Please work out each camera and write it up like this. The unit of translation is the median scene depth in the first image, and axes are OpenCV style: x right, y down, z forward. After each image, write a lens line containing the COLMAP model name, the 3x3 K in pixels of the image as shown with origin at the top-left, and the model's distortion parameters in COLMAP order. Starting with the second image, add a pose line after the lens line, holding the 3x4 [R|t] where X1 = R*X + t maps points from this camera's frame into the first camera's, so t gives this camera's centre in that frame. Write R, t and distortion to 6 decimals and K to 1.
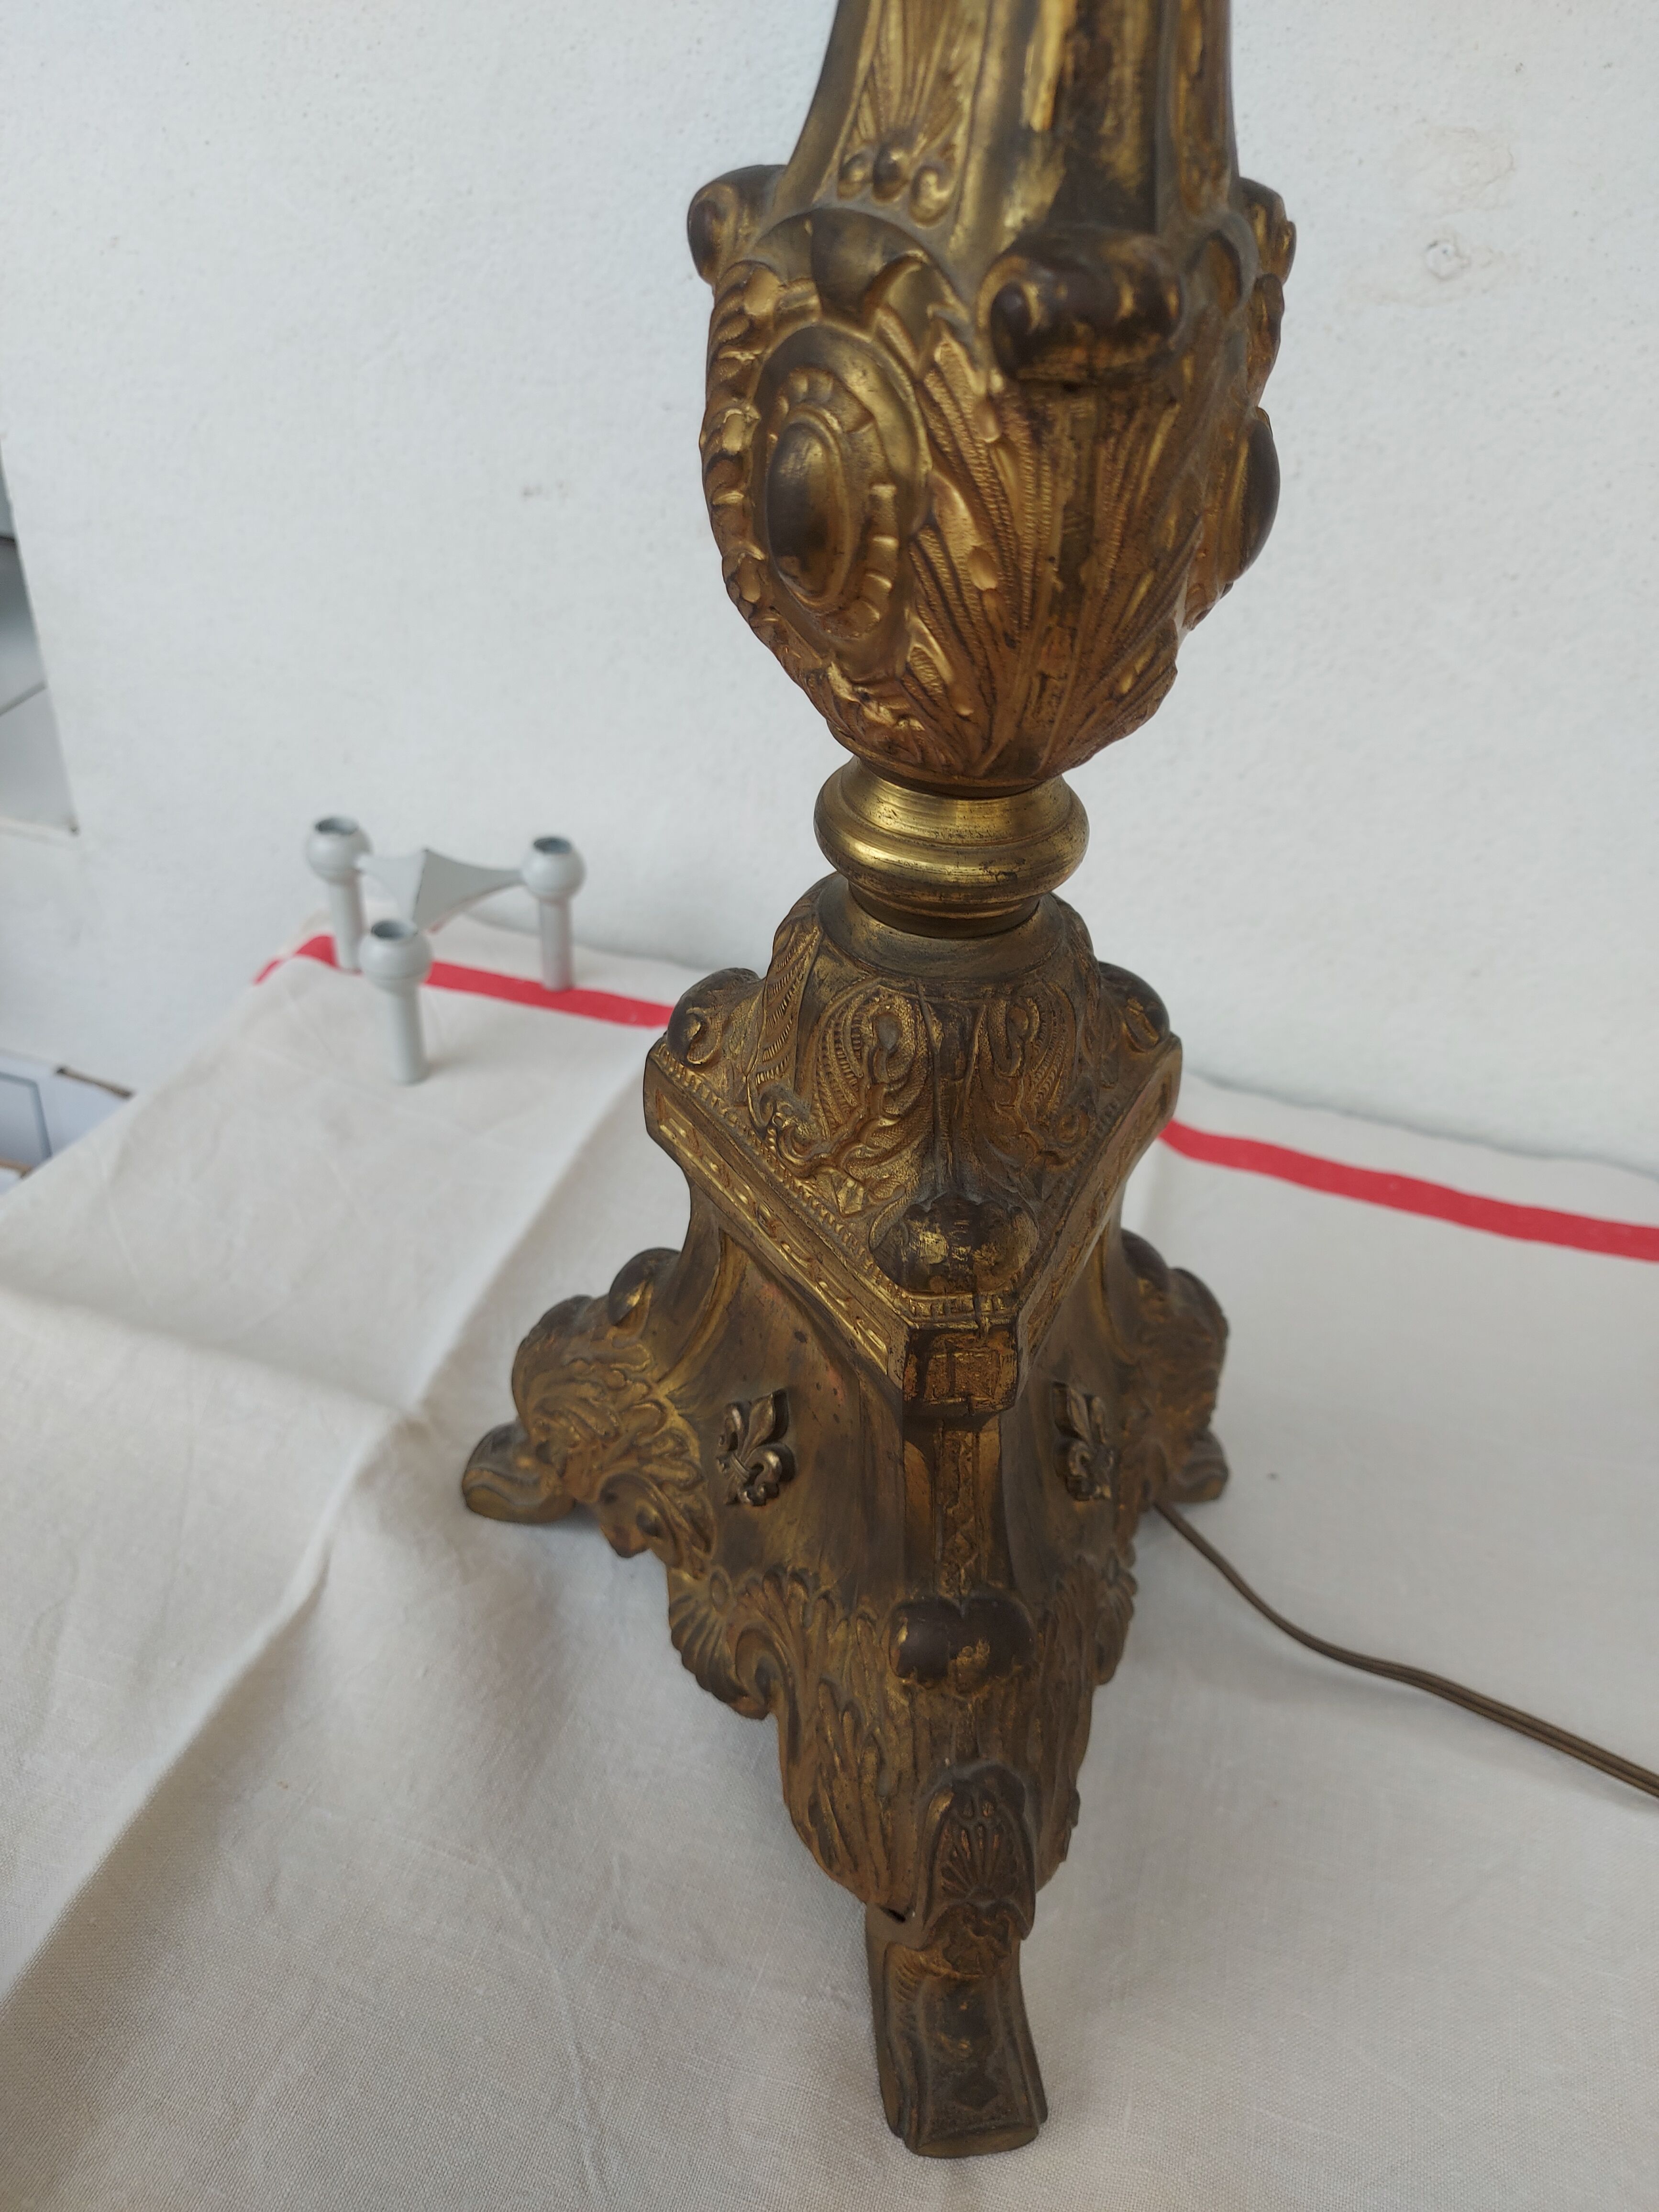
lens RADIAL K [[1628.3, 0, 800.6], [0, 1628.3, 1100.3], [0, 0, 1]] dist [0.047585, -0.066947]
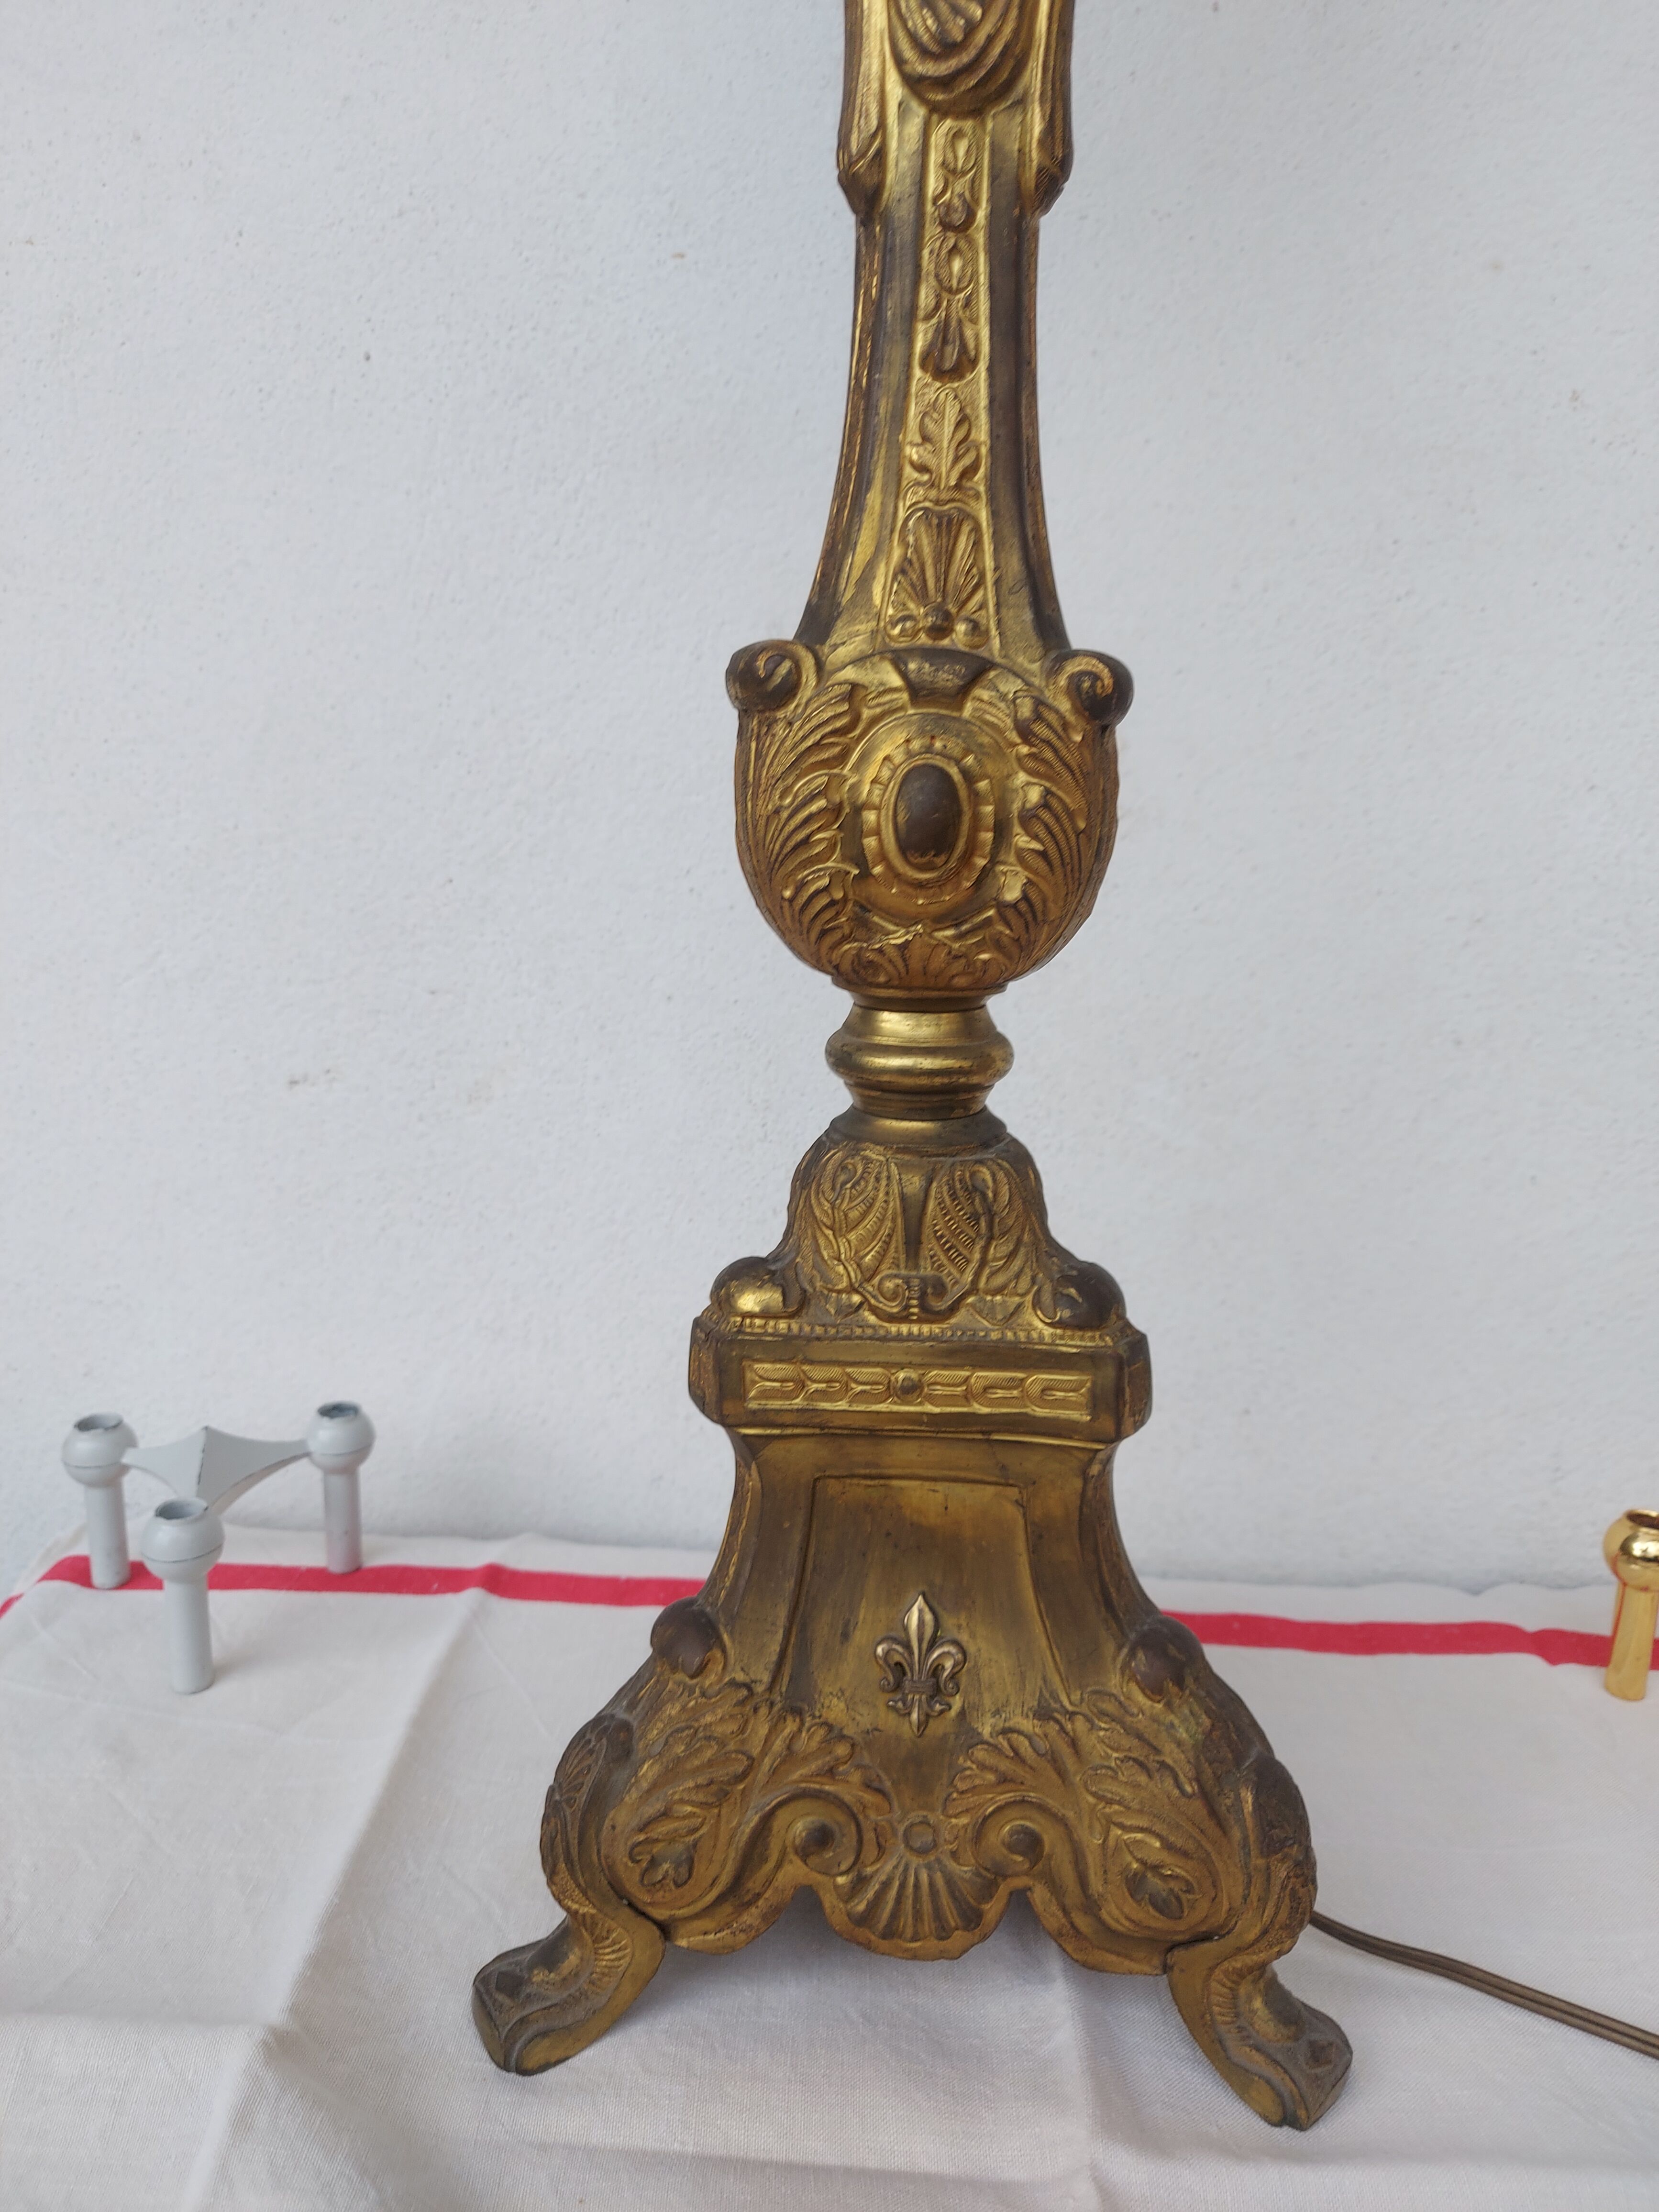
lens RADIAL K [[1628.3, 0, 809.0], [0, 1628.3, 1096.3], [0, 0, 1]] dist [0.047585, -0.066947]
pose [[0.968067, -0.088703, 0.234474, -0.097705], [0.173163, 0.912927, -0.369567, 0.081352], [-0.181276, 0.398367, 0.899134, 0.011504]]
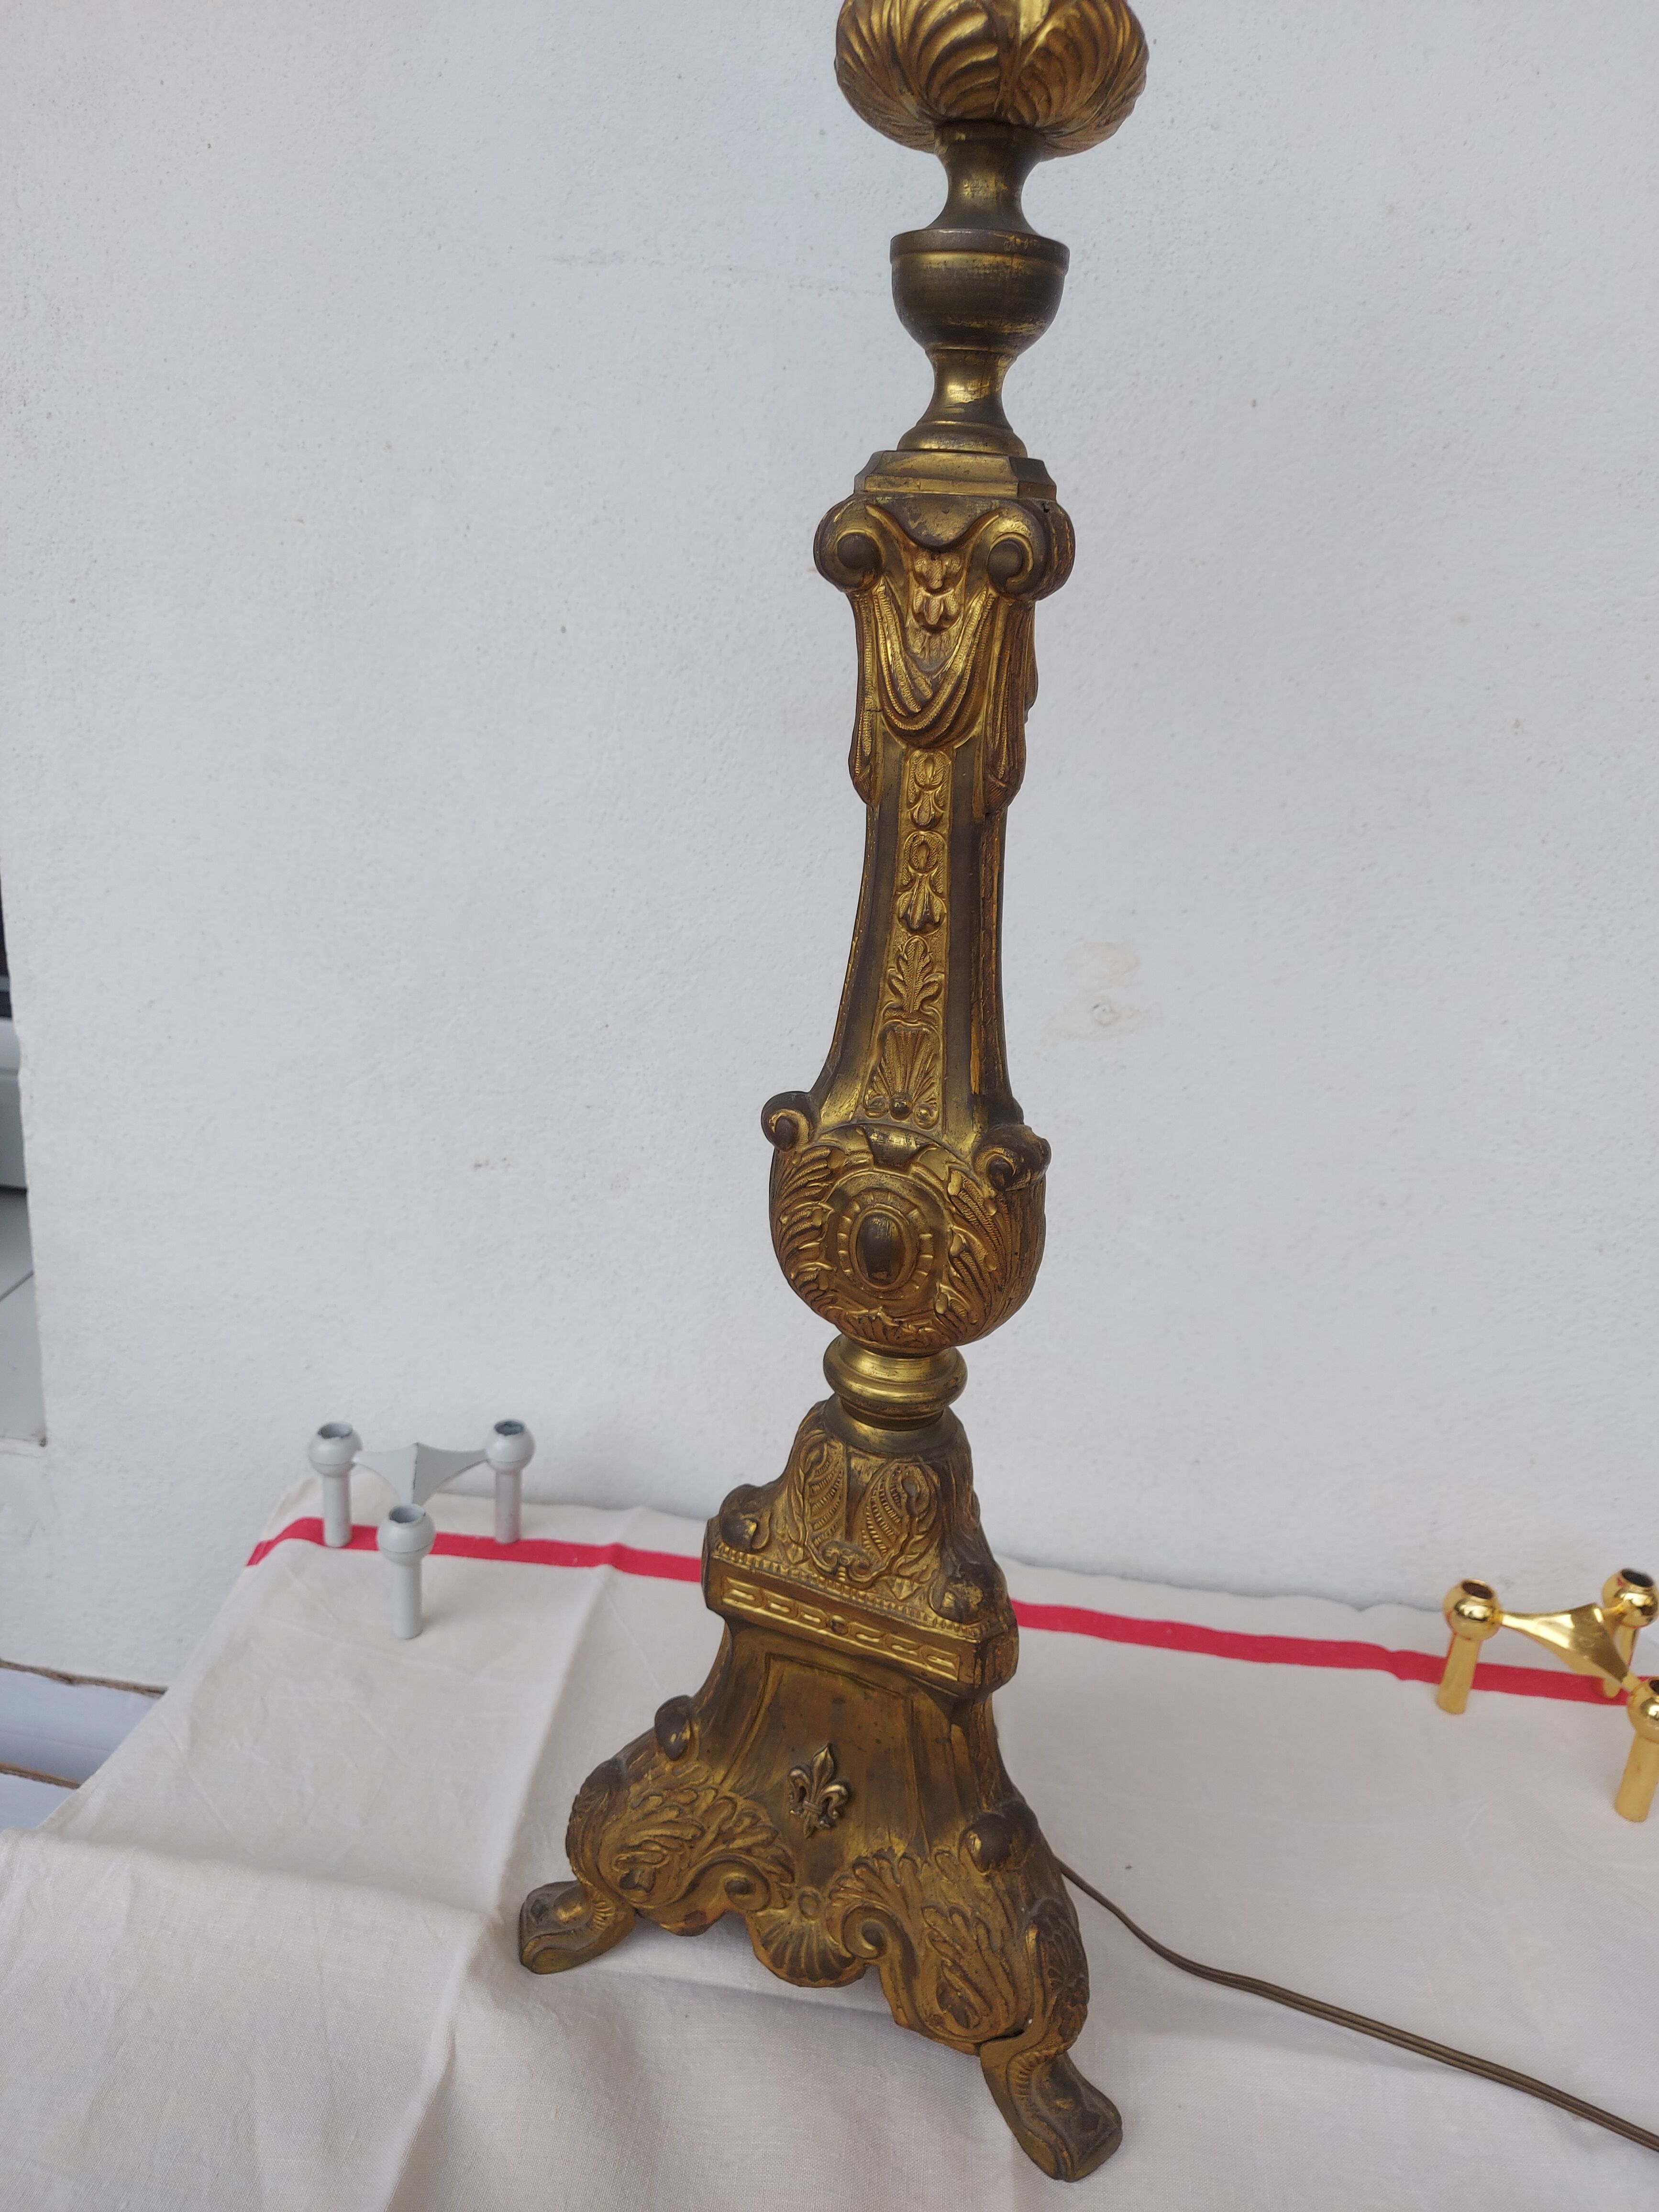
lens RADIAL K [[1628.3, 0, 812.1], [0, 1628.3, 1099.3], [0, 0, 1]] dist [0.047585, -0.066947]
pose [[0.979533, -0.053950, 0.193921, -0.160100], [0.106190, 0.956941, -0.270161, -0.033201], [-0.170996, 0.285224, 0.943084, -0.339990]]
